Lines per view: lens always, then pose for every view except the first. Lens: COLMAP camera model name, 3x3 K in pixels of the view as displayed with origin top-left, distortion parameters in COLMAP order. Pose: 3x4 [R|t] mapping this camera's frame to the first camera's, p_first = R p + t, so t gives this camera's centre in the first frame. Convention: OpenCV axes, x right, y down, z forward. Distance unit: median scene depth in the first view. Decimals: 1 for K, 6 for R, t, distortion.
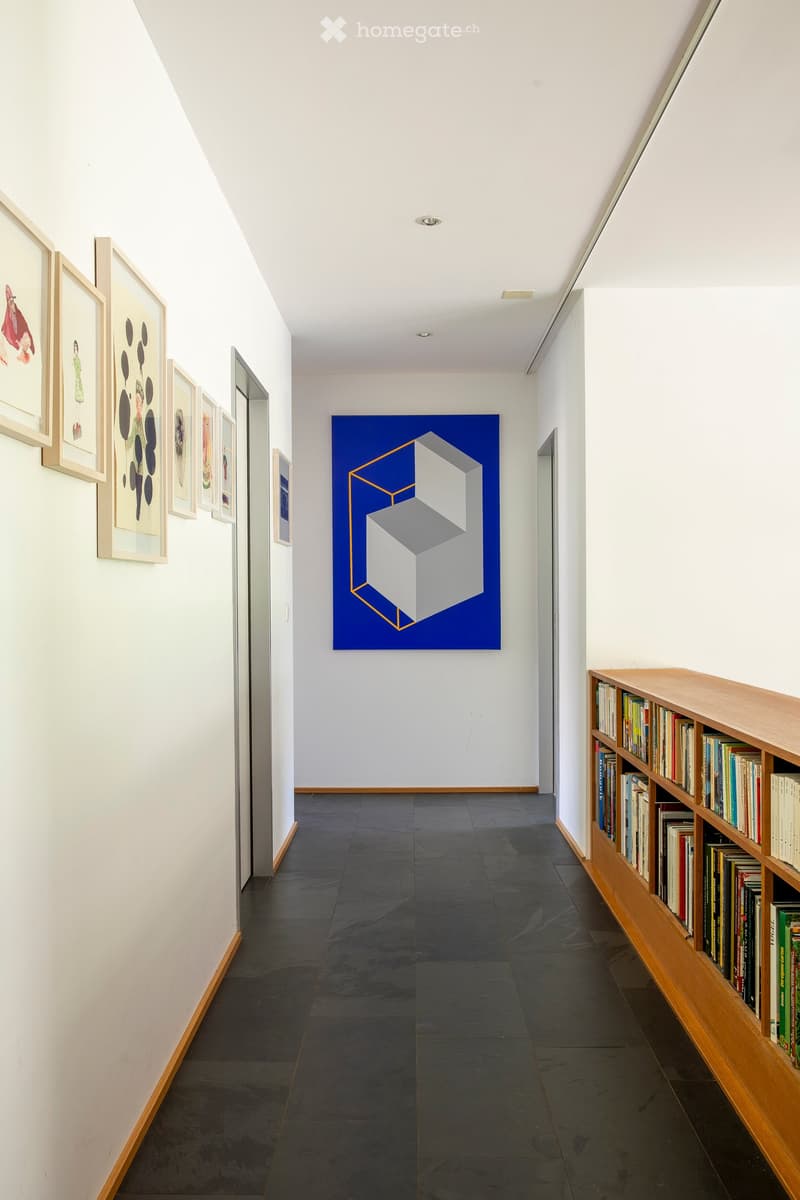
lens RADIAL K [[1072.2, 0, 400.0], [0, 1072.2, 600.0], [0, 0, 1]] dist [0.003872, -0.001580]
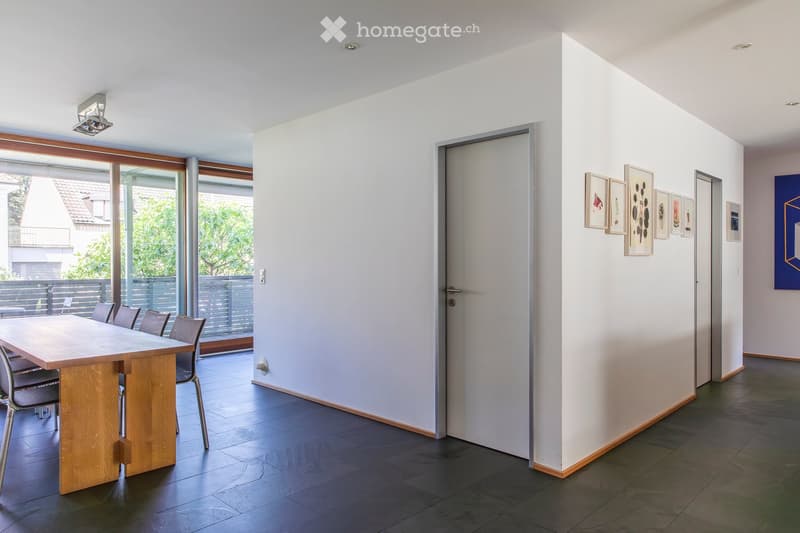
lens RADIAL K [[534.6, 0, 401.9], [0, 534.6, 258.4], [0, 0, 1]] dist [0.020406, -0.003334]
pose [[0.729291, 0.005900, -0.684179, 0.330622], [-0.007176, 0.999974, 0.000974, -0.023189], [0.684167, 0.004200, 0.729314, -0.663630]]
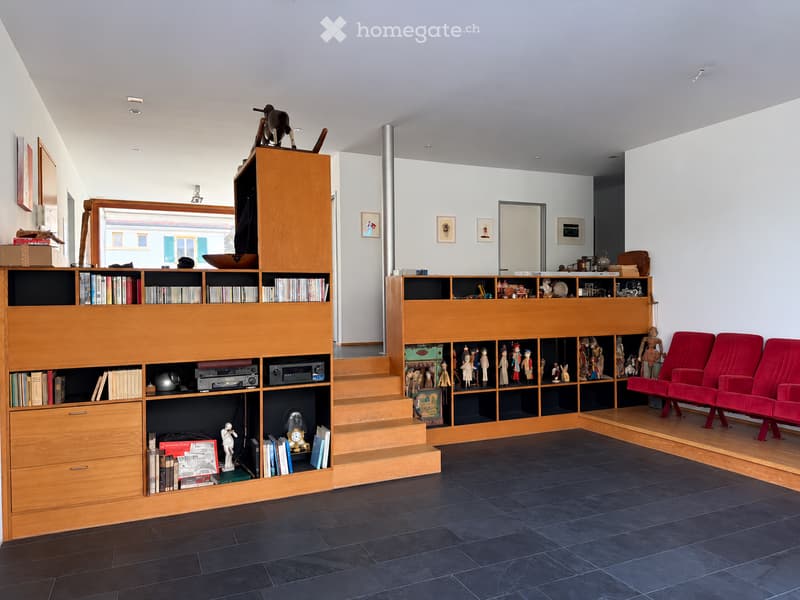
lens RADIAL K [[566.9, 0, 400.0], [0, 566.9, 300.0], [0, 0, 1]] dist [0.033682, -0.037246]
pose [[0.431573, 0.013312, -0.901980, 2.597720], [-0.001863, 0.999902, 0.013866, 0.195484], [0.902076, -0.004303, 0.431556, -0.506447]]
